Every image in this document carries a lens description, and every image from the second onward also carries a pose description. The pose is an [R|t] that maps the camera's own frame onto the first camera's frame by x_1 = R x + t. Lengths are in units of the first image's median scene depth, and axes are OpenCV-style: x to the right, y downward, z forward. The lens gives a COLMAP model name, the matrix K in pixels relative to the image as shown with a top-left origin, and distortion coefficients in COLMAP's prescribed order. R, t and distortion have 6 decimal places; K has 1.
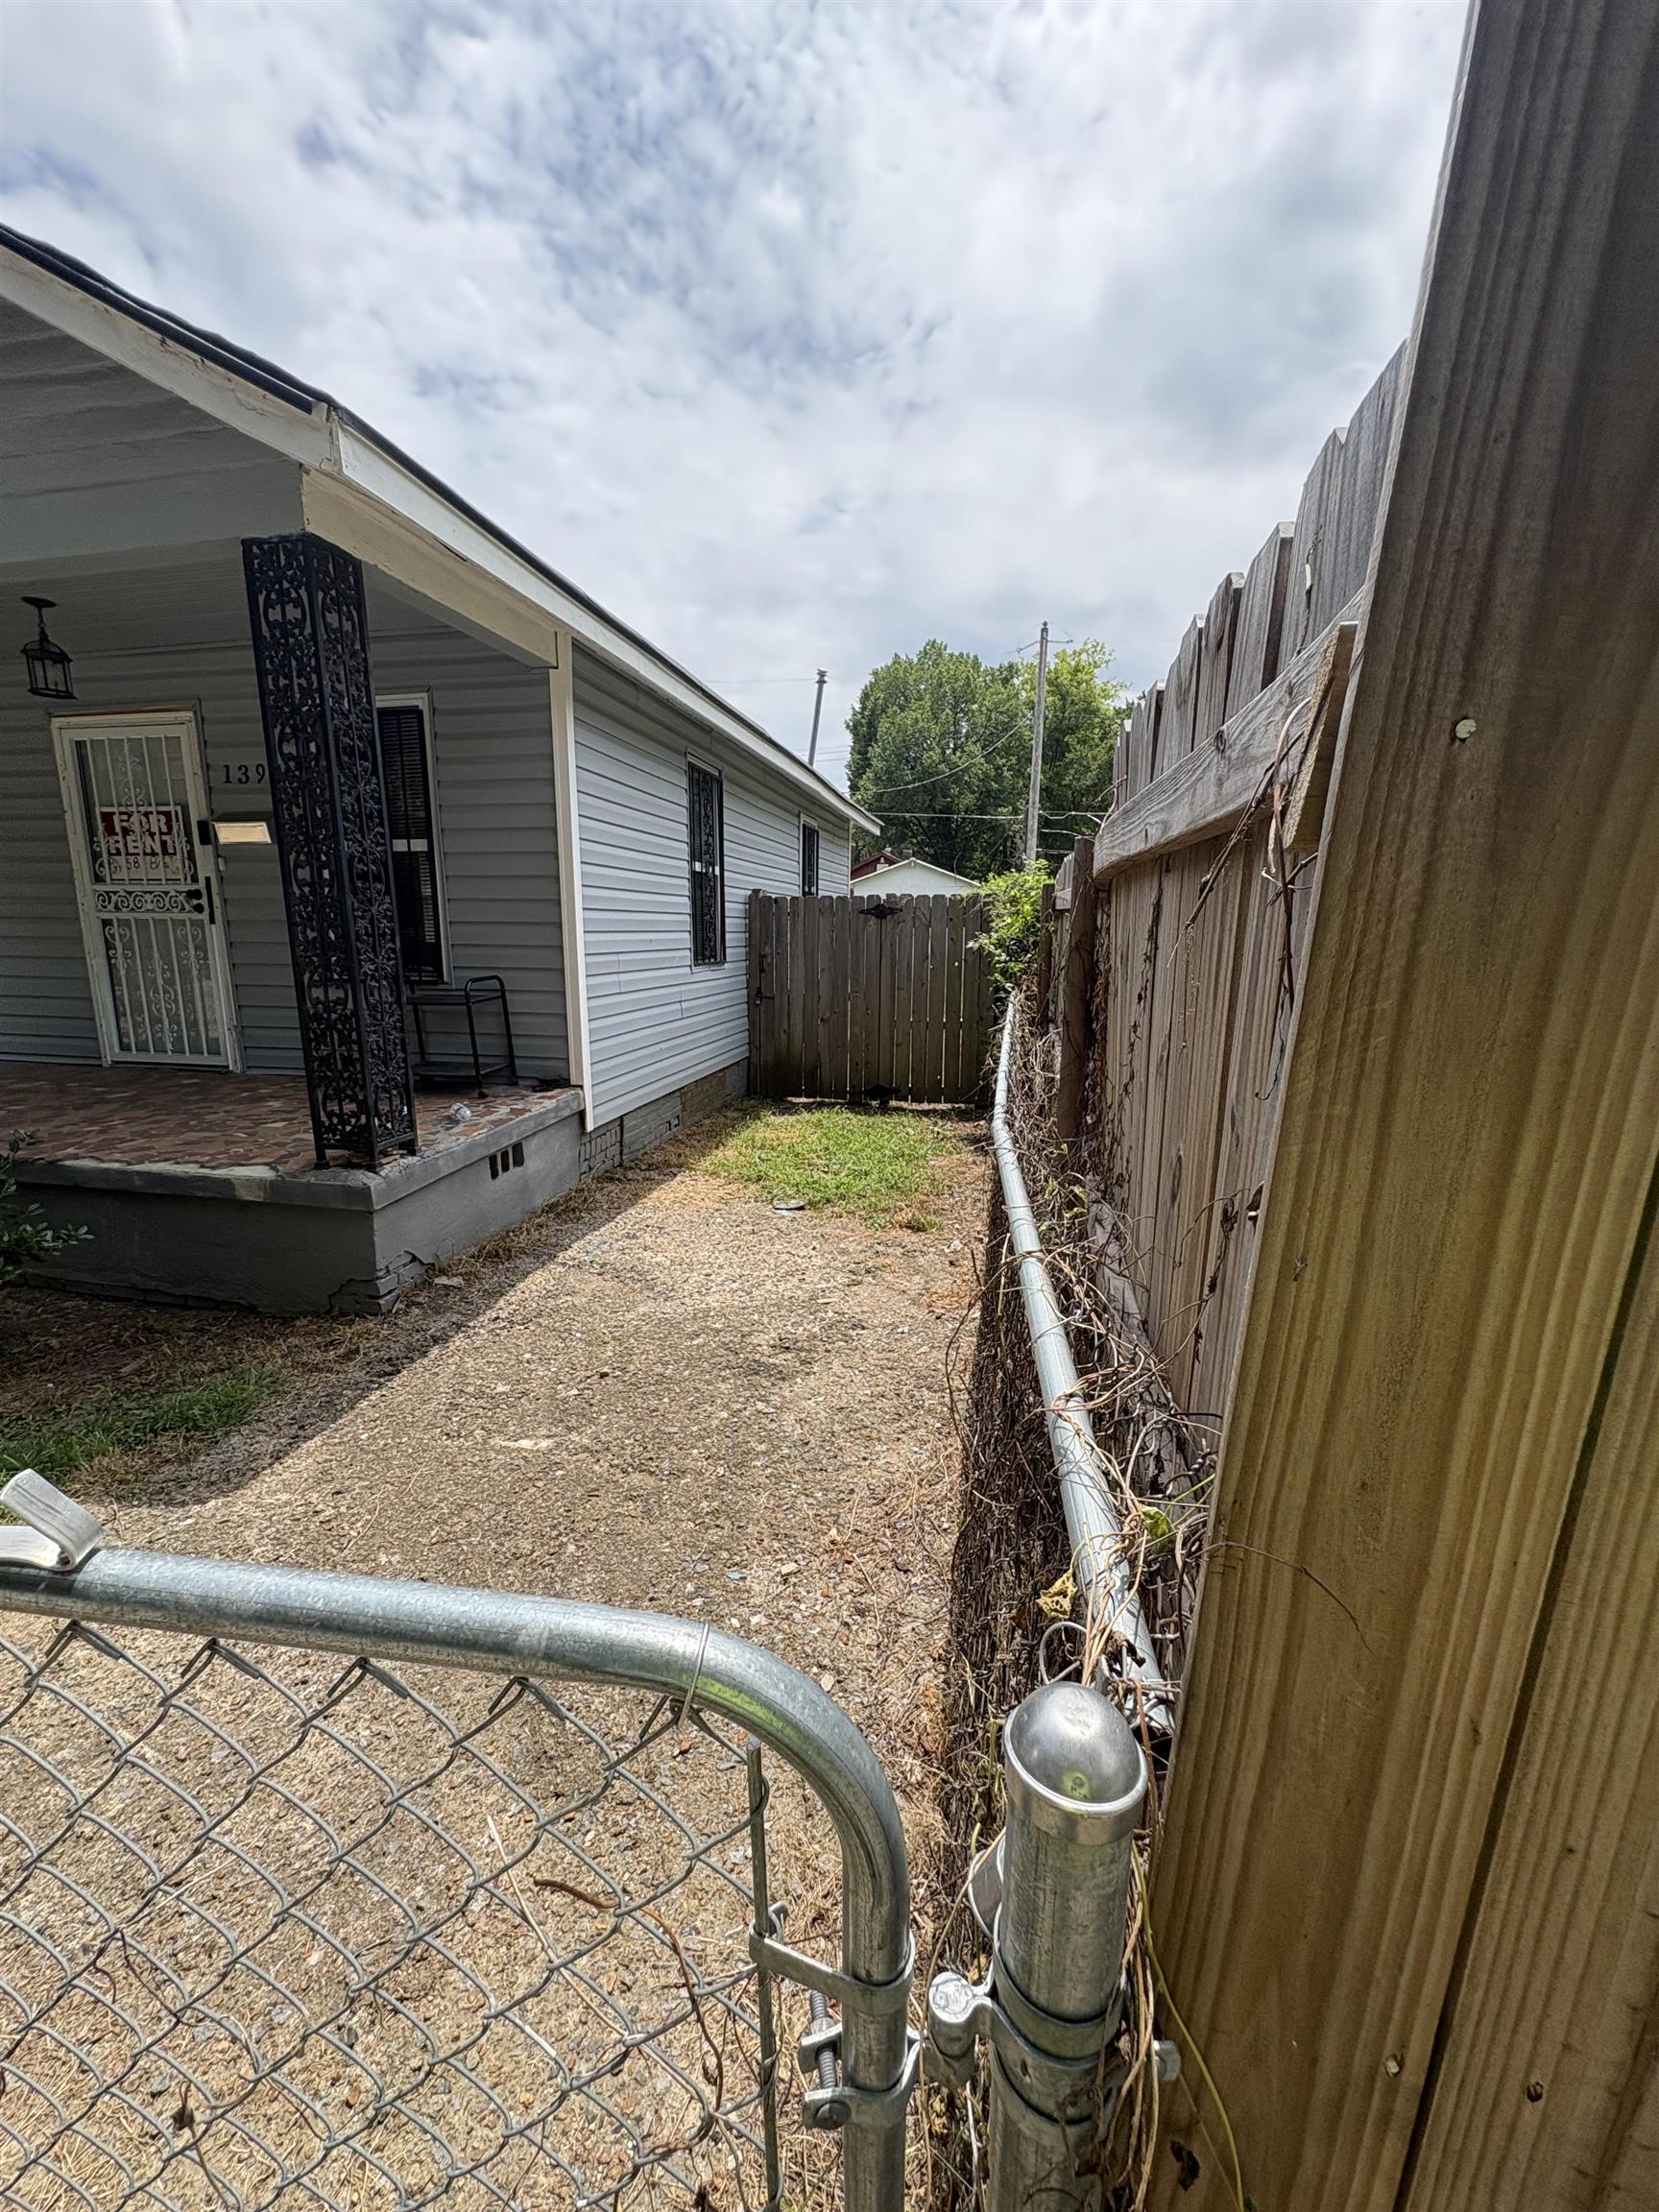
lens RADIAL K [[875.2, 0, 829.3], [0, 875.2, 1106.7], [0, 0, 1]] dist [0.000697, 0.000011]
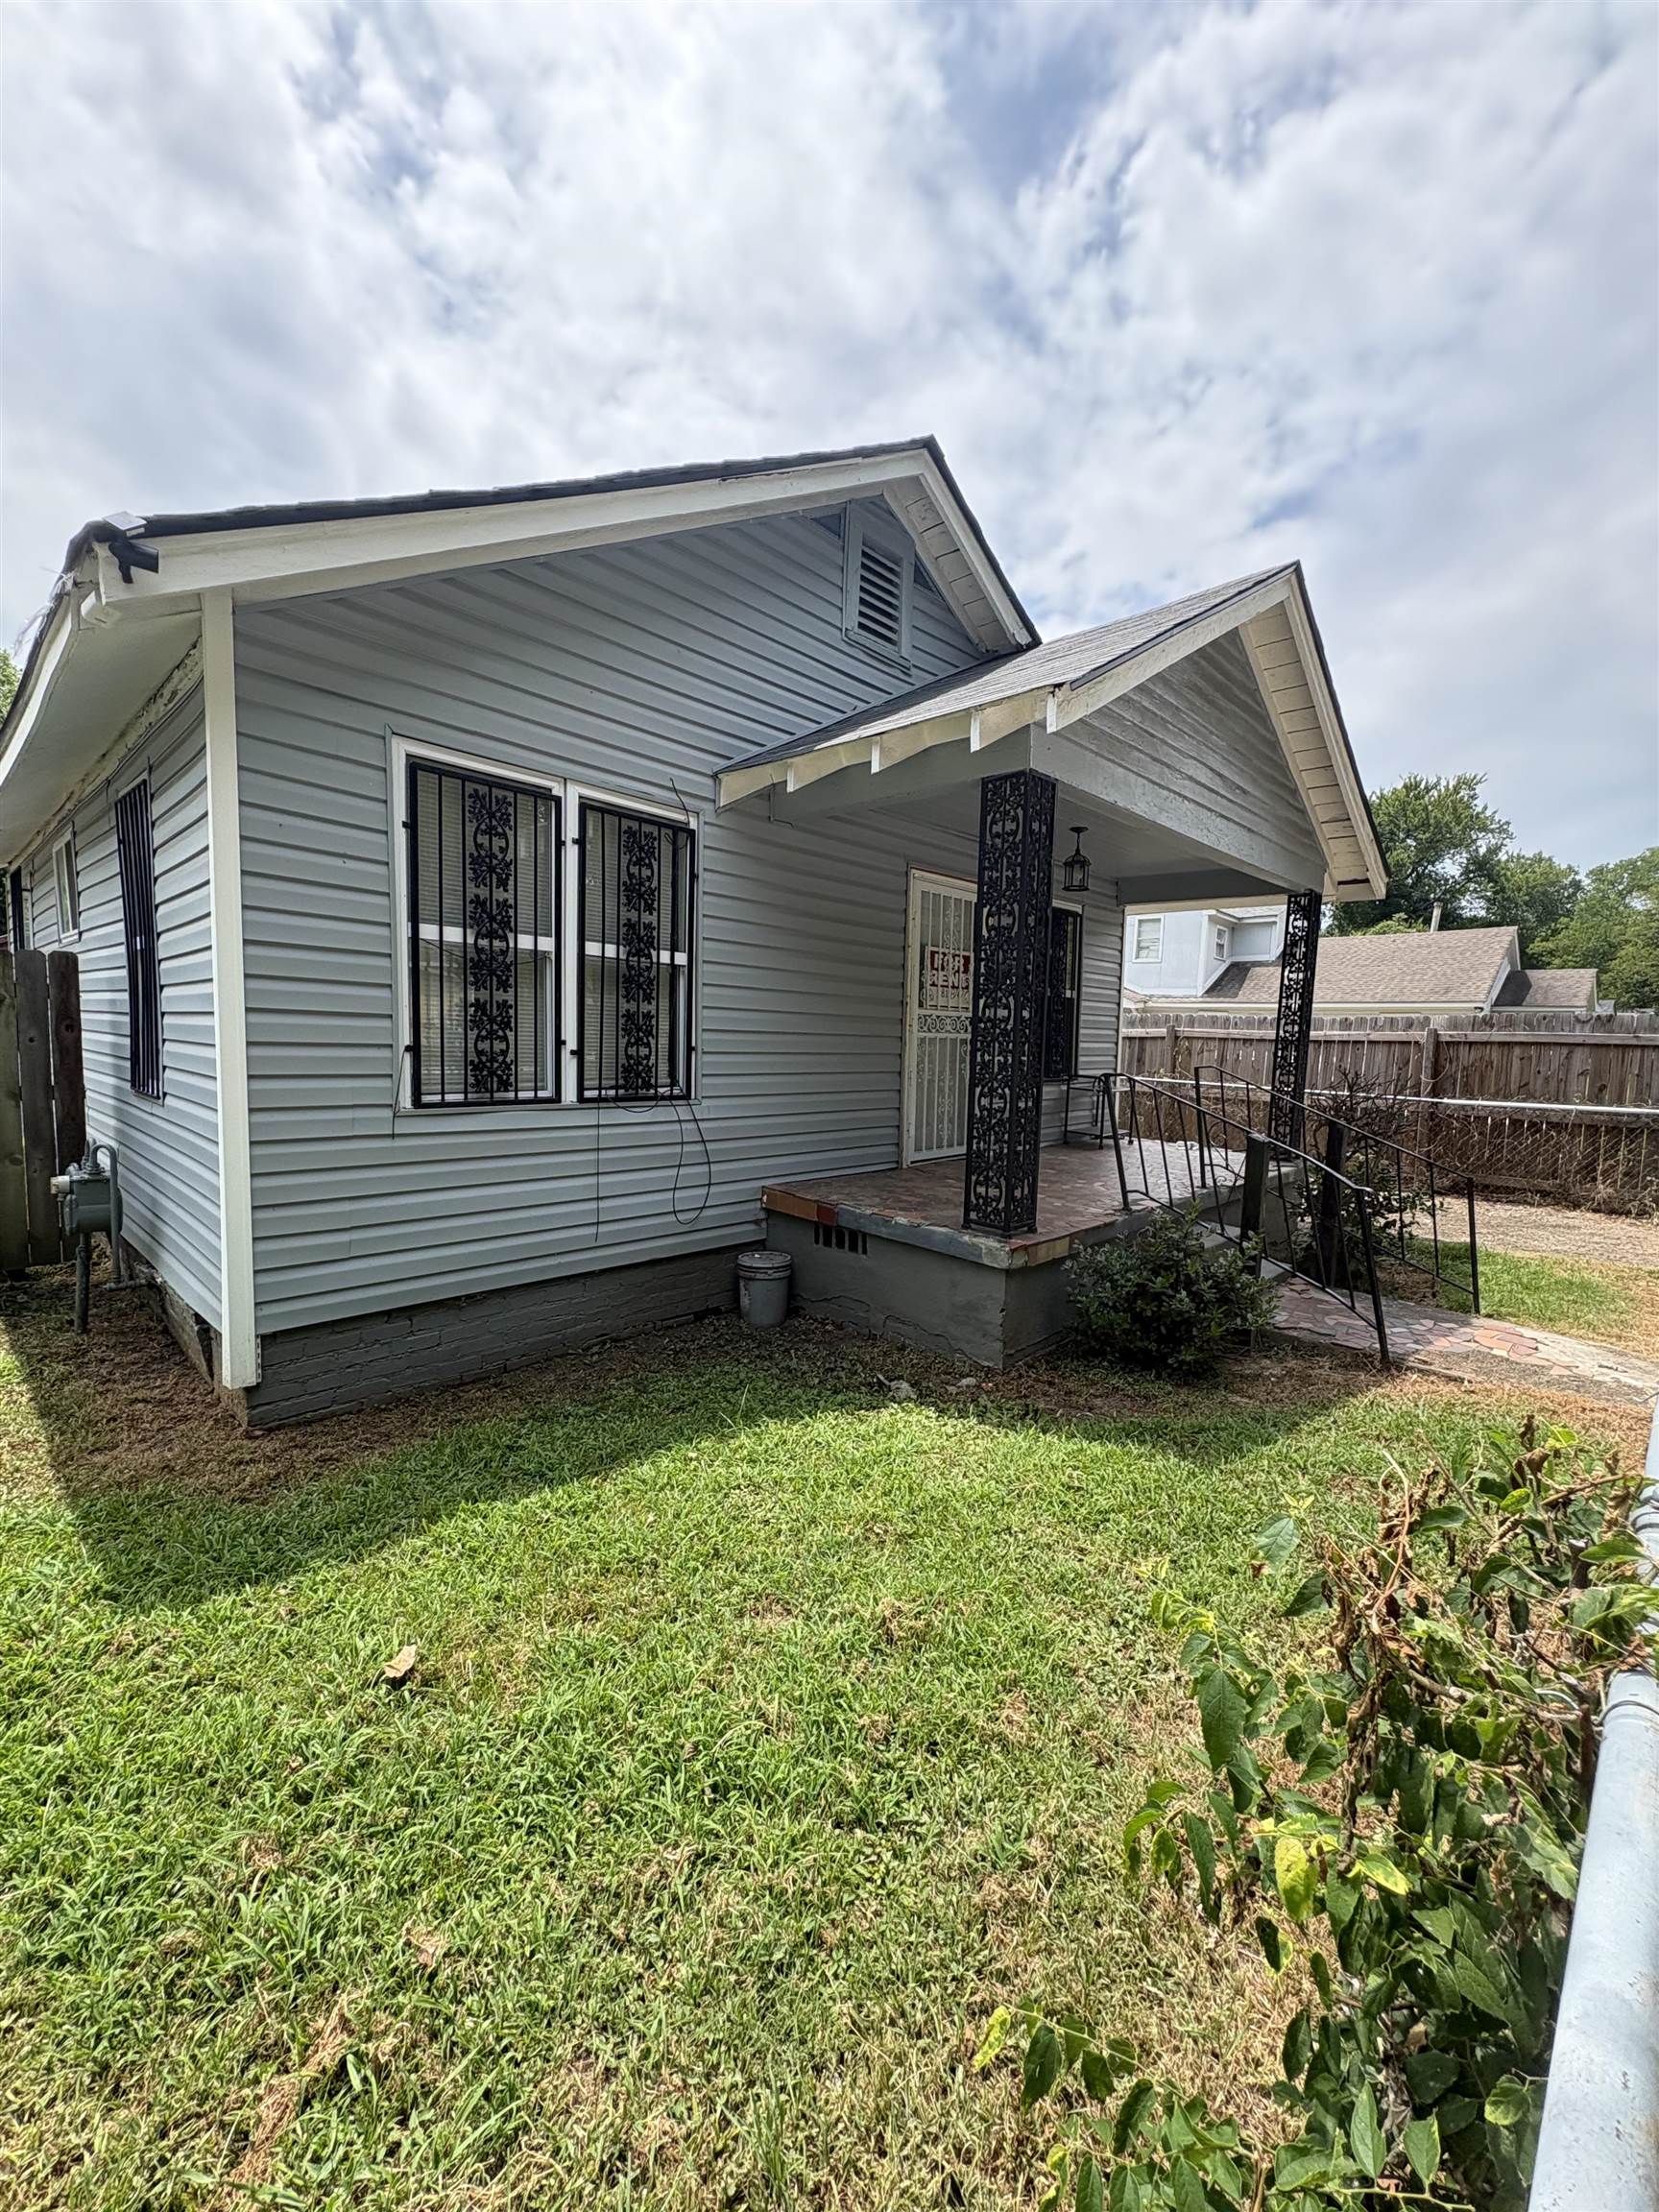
lens RADIAL K [[875.2, 0, 827.8], [0, 875.2, 1106.1], [0, 0, 1]] dist [0.000697, 0.000011]
pose [[0.535683, -0.065825, 0.841849, -1.944479], [0.150151, 0.988495, -0.018252, -0.126090], [-0.830962, 0.136182, 0.539404, 0.505439]]
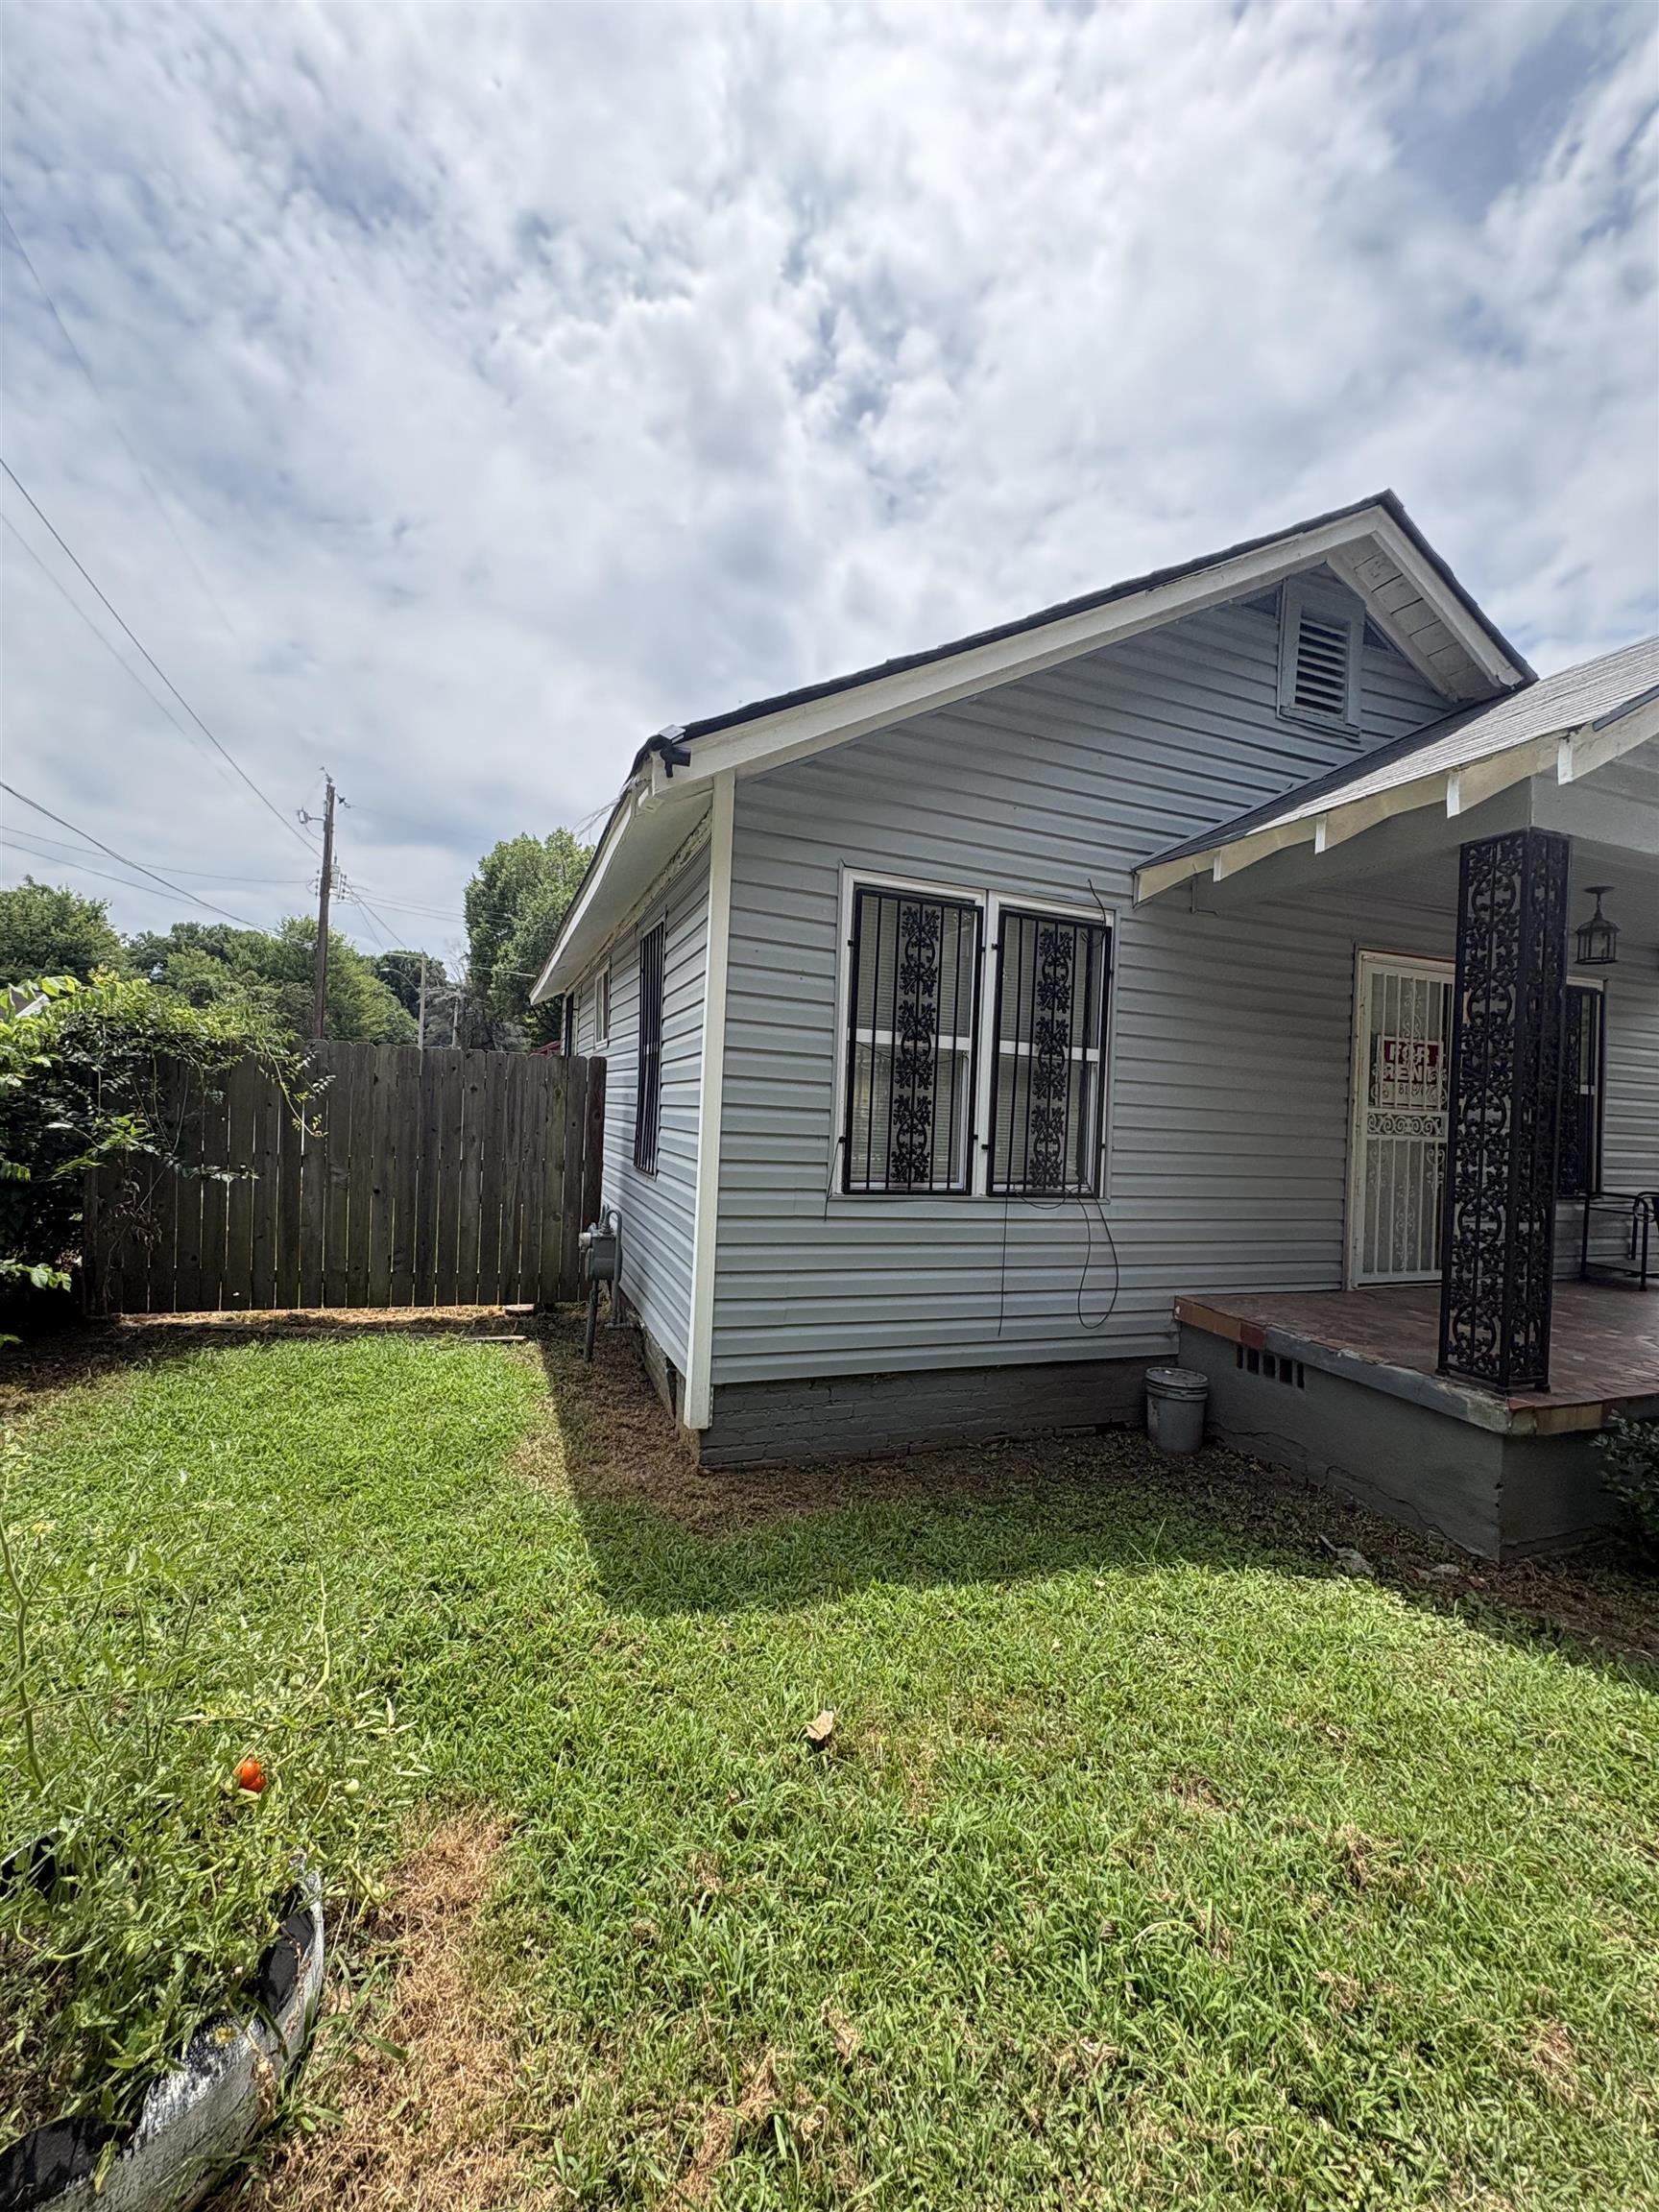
lens RADIAL K [[875.2, 0, 835.5], [0, 875.2, 1107.2], [0, 0, 1]] dist [0.000697, 0.000011]
pose [[0.840894, 0.029736, 0.540382, -1.958057], [0.074217, 0.982720, -0.169565, -0.131479], [-0.536087, 0.182692, 0.824157, 0.511910]]
